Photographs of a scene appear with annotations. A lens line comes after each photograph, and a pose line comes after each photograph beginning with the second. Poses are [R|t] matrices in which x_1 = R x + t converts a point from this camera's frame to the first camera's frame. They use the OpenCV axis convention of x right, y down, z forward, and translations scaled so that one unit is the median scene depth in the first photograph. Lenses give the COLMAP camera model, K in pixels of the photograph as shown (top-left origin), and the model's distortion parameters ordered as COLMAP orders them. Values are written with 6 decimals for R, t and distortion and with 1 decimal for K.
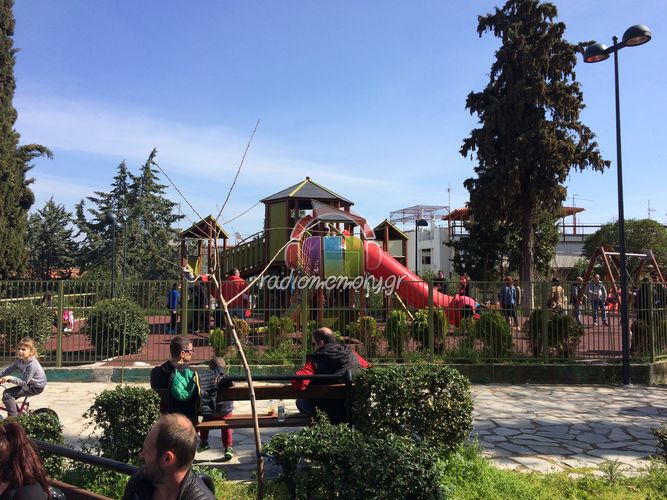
lens RADIAL K [[569.2, 0, 331.8], [0, 569.2, 250.1], [0, 0, 1]] dist [0.079733, -0.107856]
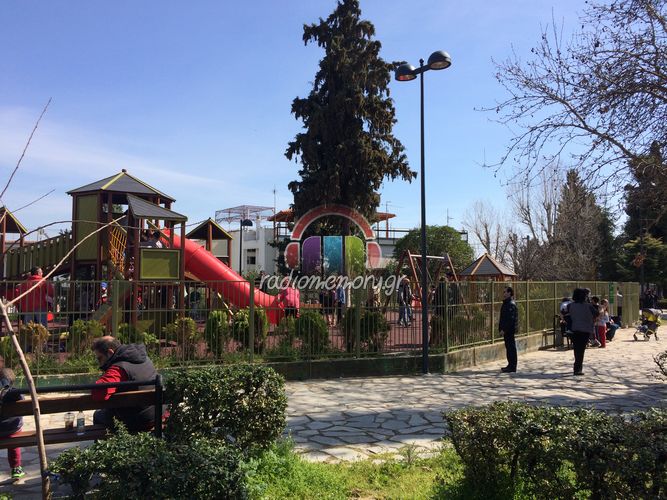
lens RADIAL K [[569.2, 0, 331.8], [0, 569.2, 250.1], [0, 0, 1]] dist [0.079733, -0.107856]
pose [[0.954693, 0.015982, 0.297163, 0.006160], [-0.015889, 0.999870, -0.002726, 0.000590], [-0.297168, -0.002120, 0.954823, 0.002413]]
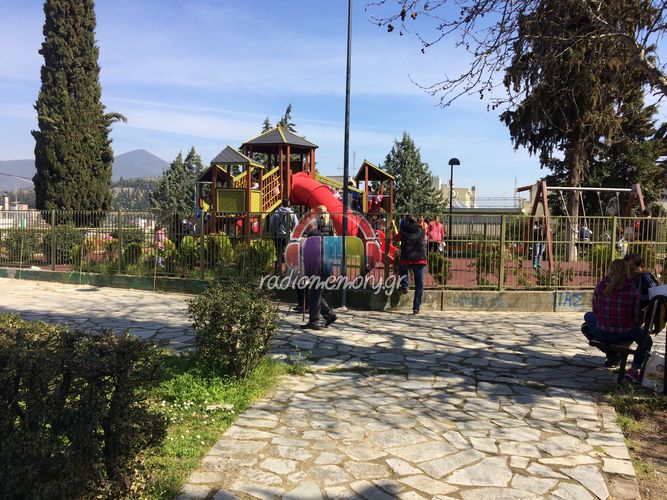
lens RADIAL K [[569.2, 0, 331.8], [0, 569.2, 250.1], [0, 0, 1]] dist [0.079733, -0.107856]
pose [[0.887336, 0.033470, -0.459908, 0.753276], [0.008575, 0.995992, 0.089029, 0.024123], [0.461045, -0.082942, 0.883492, 0.051930]]
